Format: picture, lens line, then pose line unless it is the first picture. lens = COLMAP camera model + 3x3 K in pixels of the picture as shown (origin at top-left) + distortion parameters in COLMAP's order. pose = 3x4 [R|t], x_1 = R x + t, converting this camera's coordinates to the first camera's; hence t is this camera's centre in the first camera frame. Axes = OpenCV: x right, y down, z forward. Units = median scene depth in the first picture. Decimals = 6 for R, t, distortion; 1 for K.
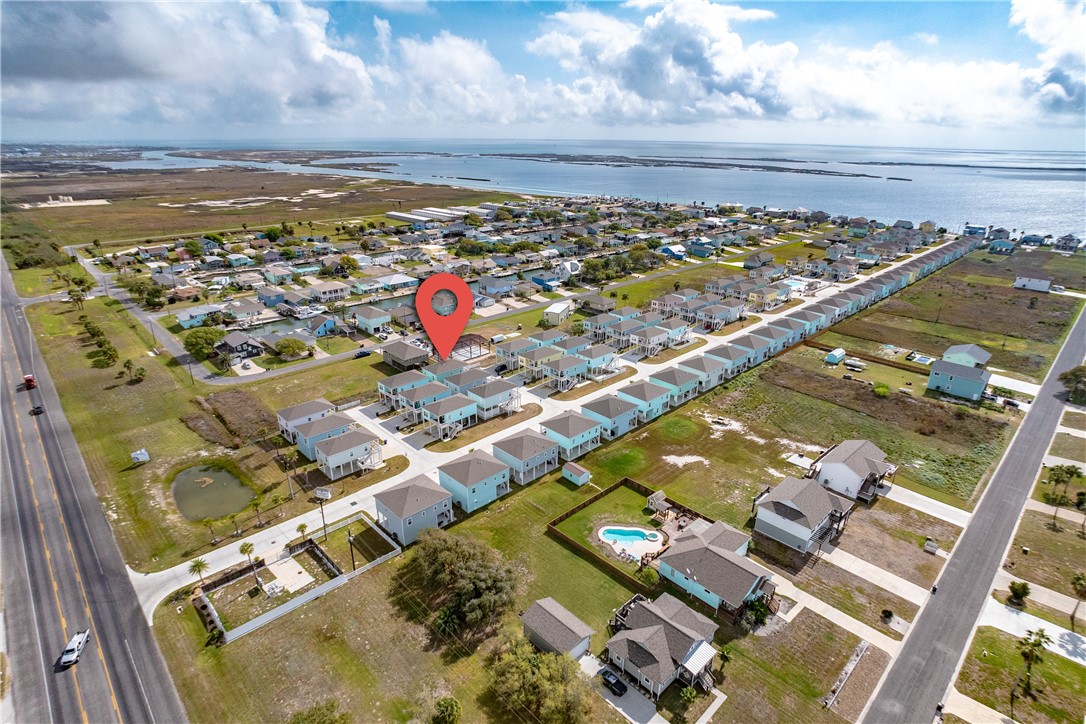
lens RADIAL K [[590.1, 0, 534.5], [0, 590.1, 362.6], [0, 0, 1]] dist [-0.041653, 0.015111]
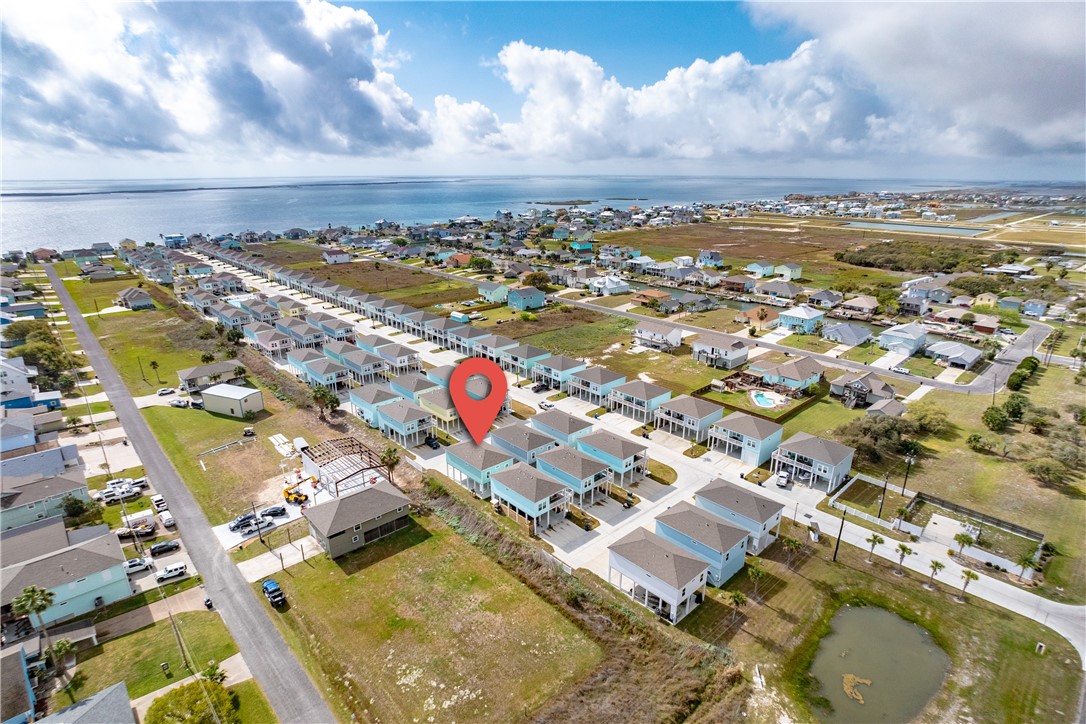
lens RADIAL K [[590.1, 0, 541.9], [0, 590.1, 337.1], [0, 0, 1]] dist [-0.041653, 0.015111]
pose [[0.012708, -0.278170, 0.960448, -0.449393], [0.361535, 0.896821, 0.254958, -0.152215], [-0.932272, 0.343996, 0.111965, 0.493694]]
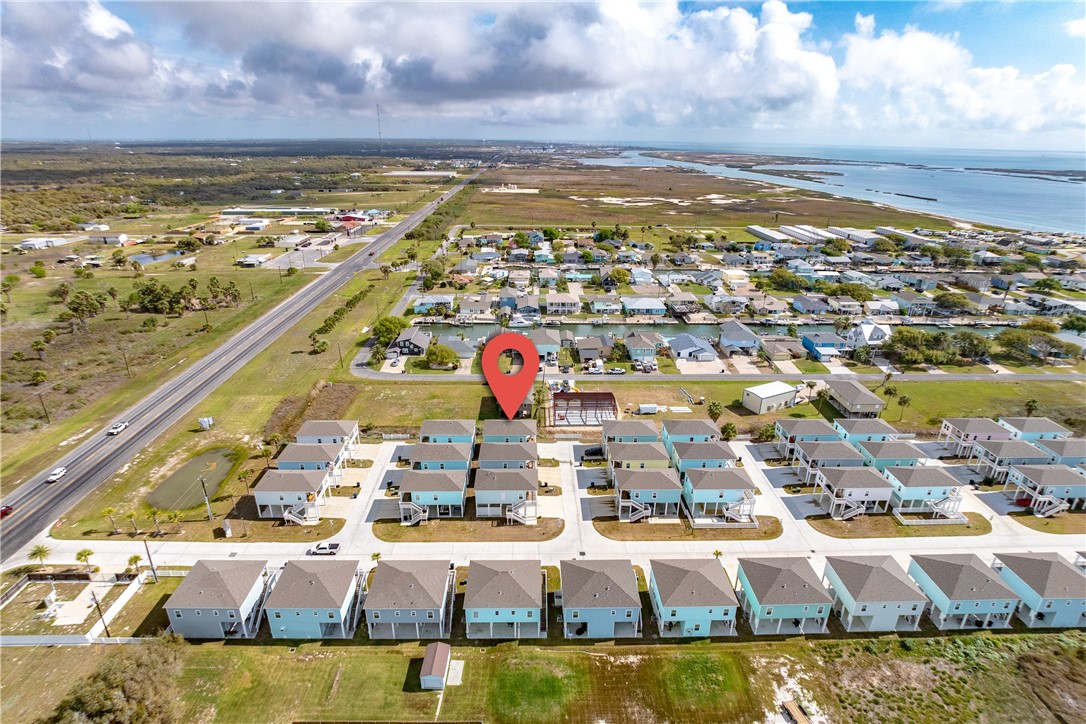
lens RADIAL K [[590.1, 0, 533.7], [0, 590.1, 338.3], [0, 0, 1]] dist [-0.041653, 0.015111]
pose [[0.738094, 0.219404, -0.638027, 0.211036], [-0.247689, 0.967735, 0.046248, -0.093056], [0.627589, 0.123897, 0.768624, 0.241575]]
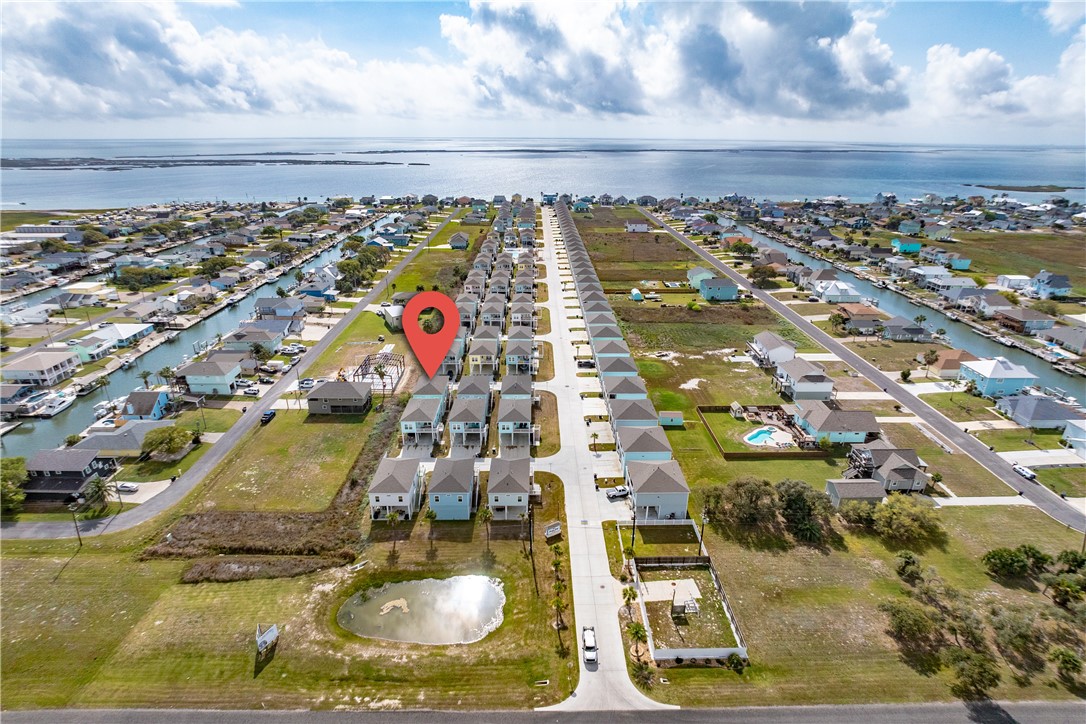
lens RADIAL K [[590.1, 0, 540.2], [0, 590.1, 362.0], [0, 0, 1]] dist [-0.041653, 0.015111]
pose [[0.679027, -0.271357, 0.682120, -0.381907], [0.265697, 0.957025, 0.116226, -0.052346], [-0.684345, 0.102317, 0.721944, 0.150342]]
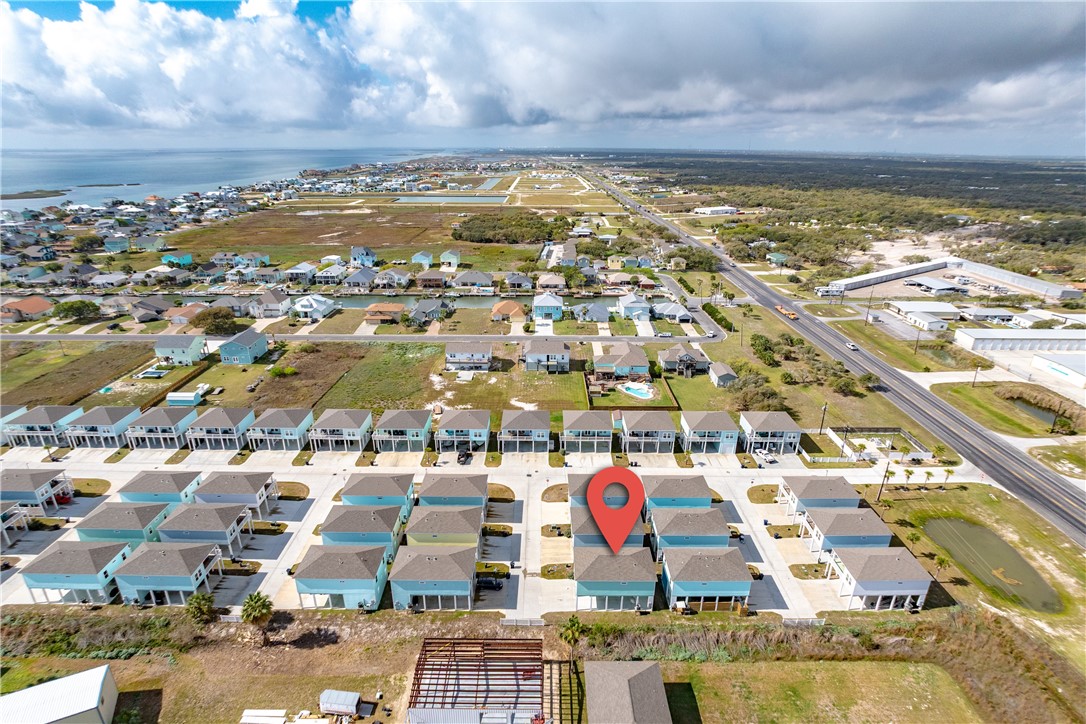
lens RADIAL K [[590.1, 0, 544.0], [0, 590.1, 354.4], [0, 0, 1]] dist [-0.041653, 0.015111]
pose [[-0.732008, -0.242154, 0.636809, -0.238417], [0.234817, 0.787756, 0.569475, -0.275543], [-0.639550, 0.566394, -0.519782, 0.729711]]
